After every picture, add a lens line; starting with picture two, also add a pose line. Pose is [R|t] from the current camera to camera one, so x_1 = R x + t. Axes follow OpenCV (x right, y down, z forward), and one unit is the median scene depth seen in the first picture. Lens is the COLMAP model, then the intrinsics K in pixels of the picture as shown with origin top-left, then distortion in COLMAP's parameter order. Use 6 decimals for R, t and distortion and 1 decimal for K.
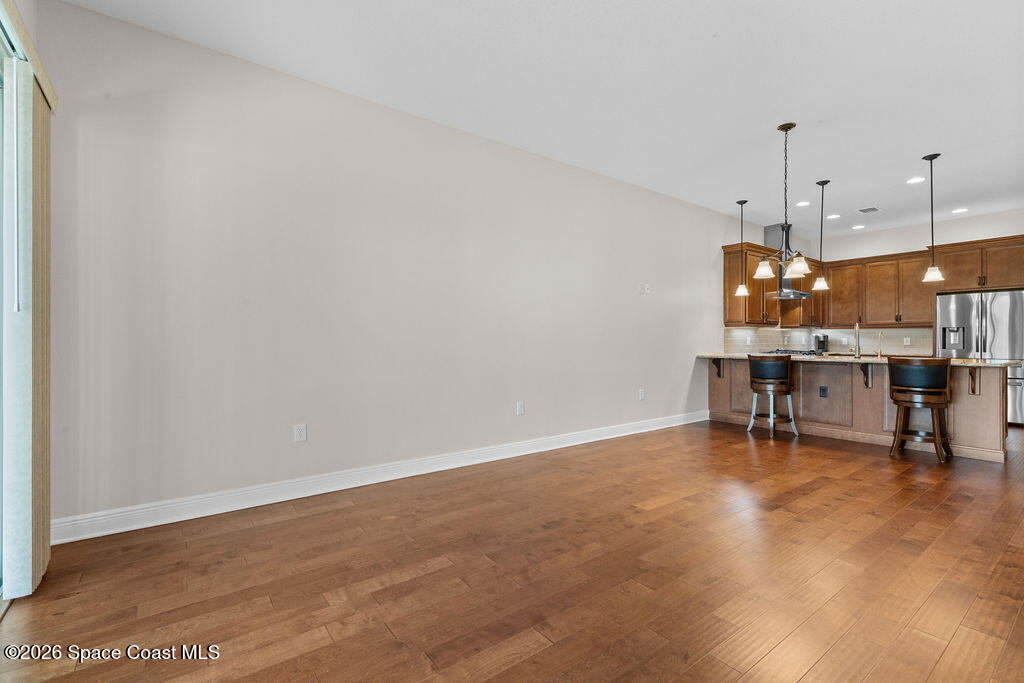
lens RADIAL K [[458.8, 0, 510.9], [0, 458.8, 340.8], [0, 0, 1]] dist [0.003338, 0.000213]
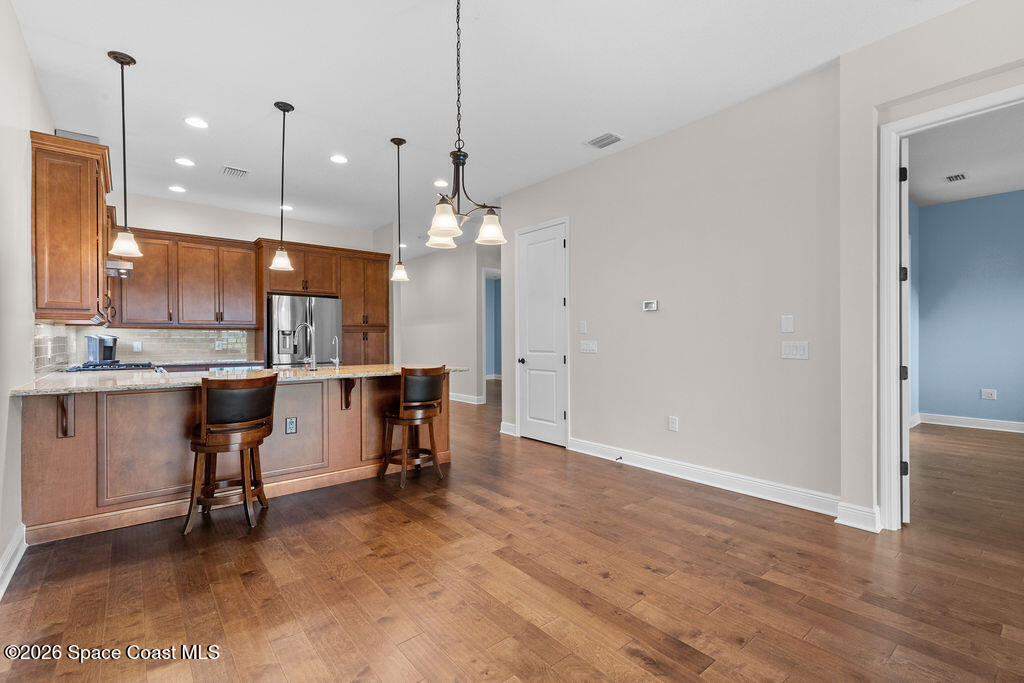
lens RADIAL K [[458.8, 0, 510.9], [0, 458.8, 340.8], [0, 0, 1]] dist [0.003338, 0.000213]
pose [[-0.050852, -0.001425, 0.998705, 0.009263], [0.002886, 0.999995, 0.001574, -0.010316], [-0.998702, 0.002962, -0.050848, 0.676911]]
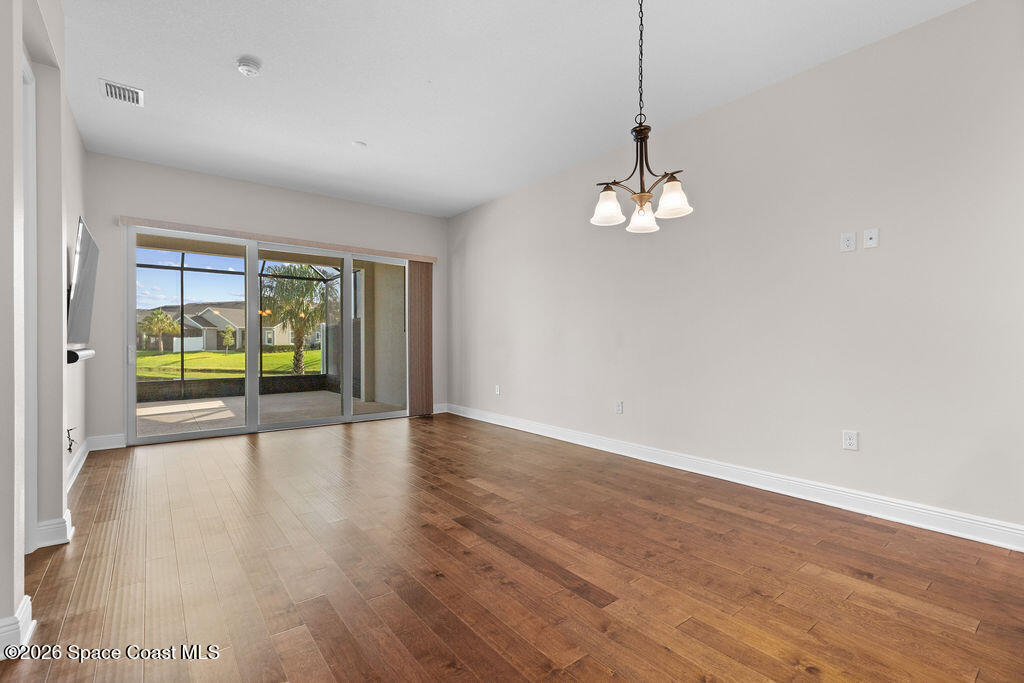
lens RADIAL K [[458.8, 0, 510.9], [0, 458.8, 340.8], [0, 0, 1]] dist [0.003338, 0.000213]
pose [[0.023320, 0.000476, -0.999728, 0.804346], [0.000198, 1.000000, 0.000480, 0.001179], [0.999728, -0.000209, 0.023320, 0.583575]]
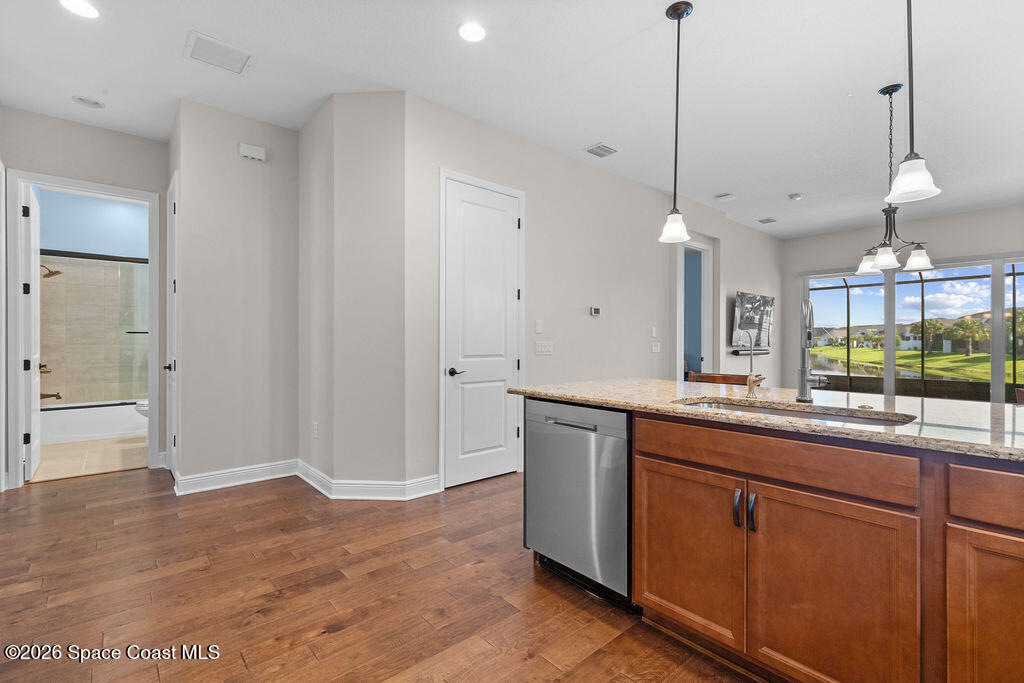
lens RADIAL K [[464.8, 0, 511.6], [0, 464.8, 342.3], [0, 0, 1]] dist [0.003018, 0.000334]
pose [[-0.997195, -0.000792, -0.074837, 0.936740], [-0.000865, 0.999999, 0.000945, -0.008282], [0.074836, 0.001007, -0.997195, 1.251353]]
